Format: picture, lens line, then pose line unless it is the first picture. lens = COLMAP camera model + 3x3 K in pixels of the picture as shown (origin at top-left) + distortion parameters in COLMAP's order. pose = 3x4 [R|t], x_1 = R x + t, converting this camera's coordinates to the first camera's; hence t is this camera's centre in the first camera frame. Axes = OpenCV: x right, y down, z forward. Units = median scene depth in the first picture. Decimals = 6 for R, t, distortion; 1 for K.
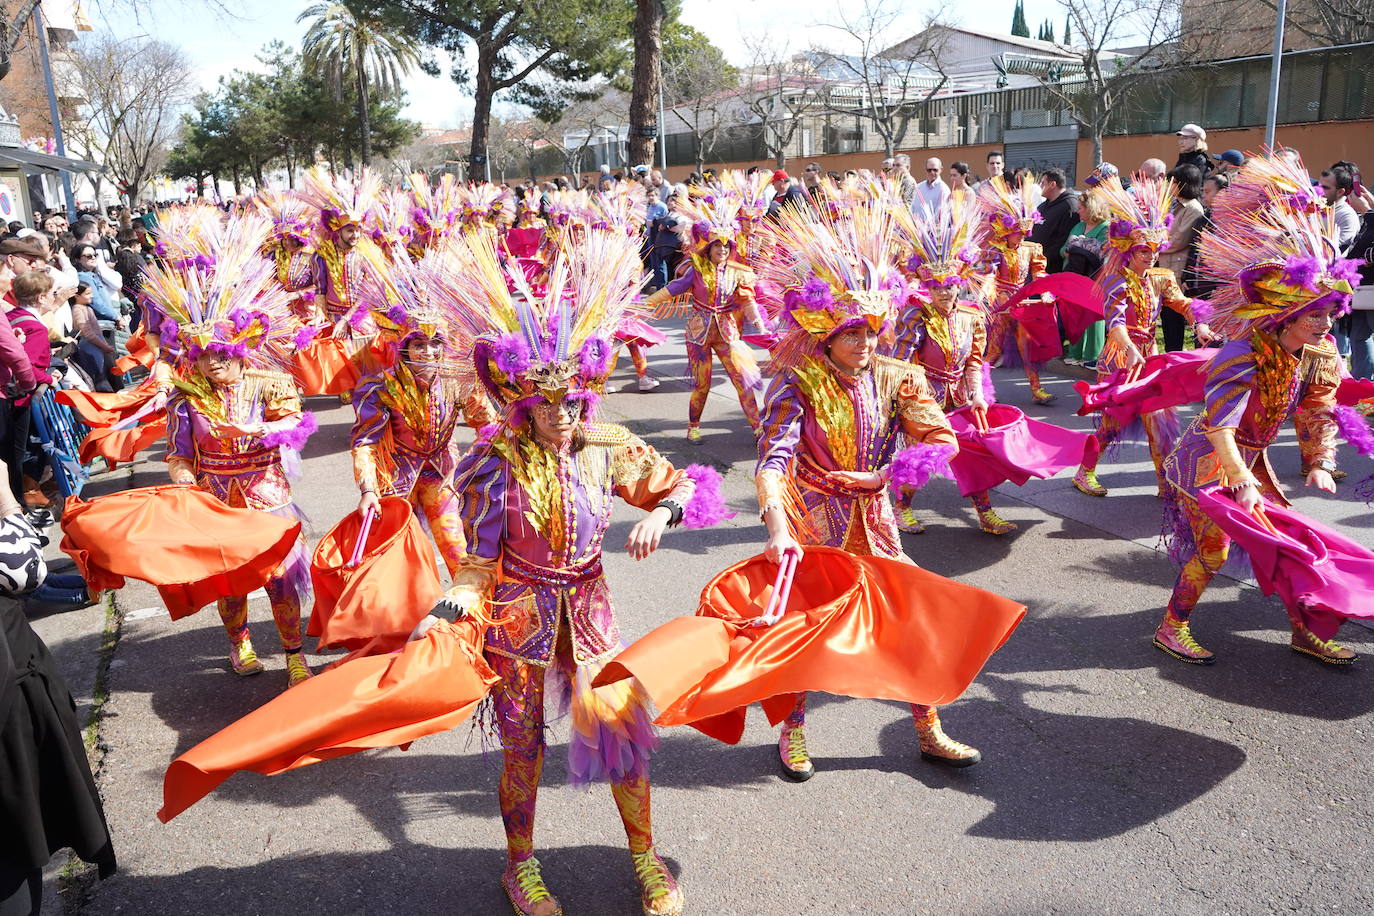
lens RADIAL K [[1089.4, 0, 685.0], [0, 1089.4, 459.7], [0, 0, 1]] dist [-0.012406, 0.011327]
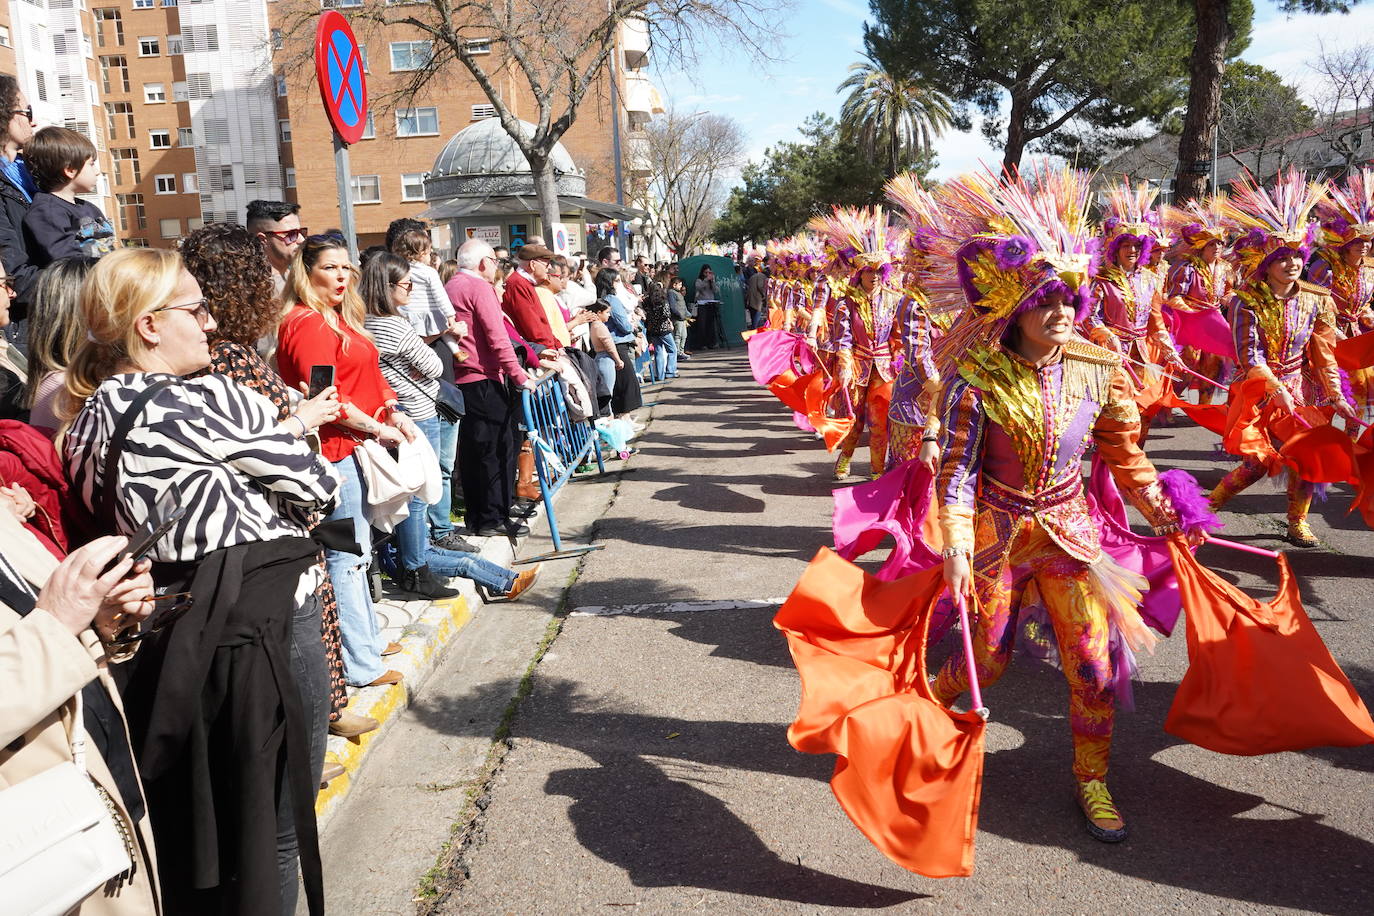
lens RADIAL K [[1089.4, 0, 687.3], [0, 1089.4, 461.4], [0, 0, 1]] dist [-0.012406, 0.011327]
pose [[0.896295, 0.070424, -0.437831, -0.002301], [-0.095530, 0.994791, -0.035552, 0.004798], [0.433047, 0.073691, 0.898354, 0.022500]]
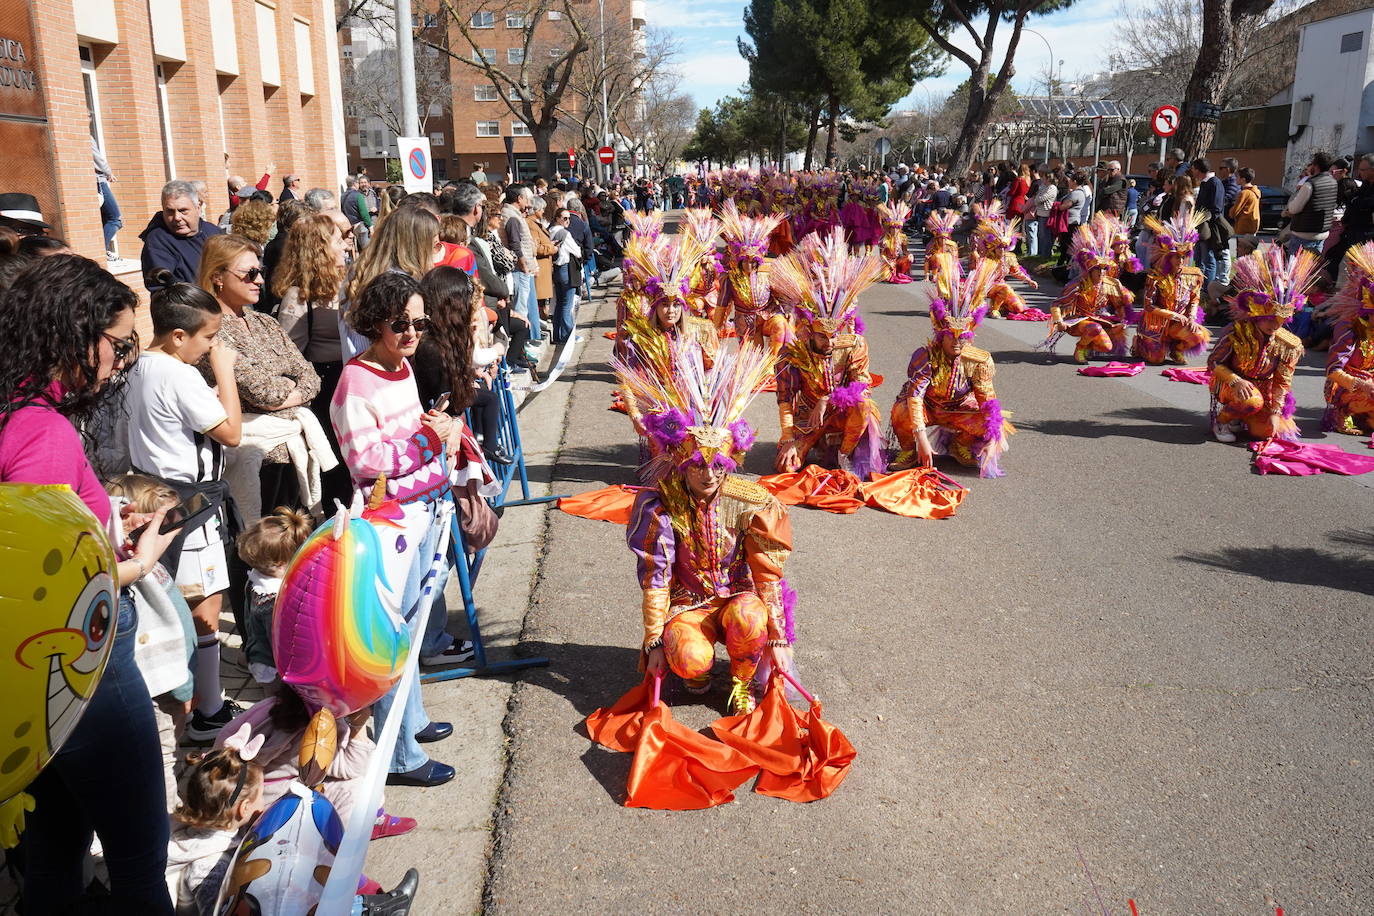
lens RADIAL K [[1089.4, 0, 689.0], [0, 1089.4, 459.8], [0, 0, 1]] dist [-0.012406, 0.011327]
pose [[0.906321, 0.136685, -0.399874, 0.419965], [-0.130828, 0.990513, 0.042052, 0.194538], [0.401828, 0.014203, 0.915605, -0.819627]]
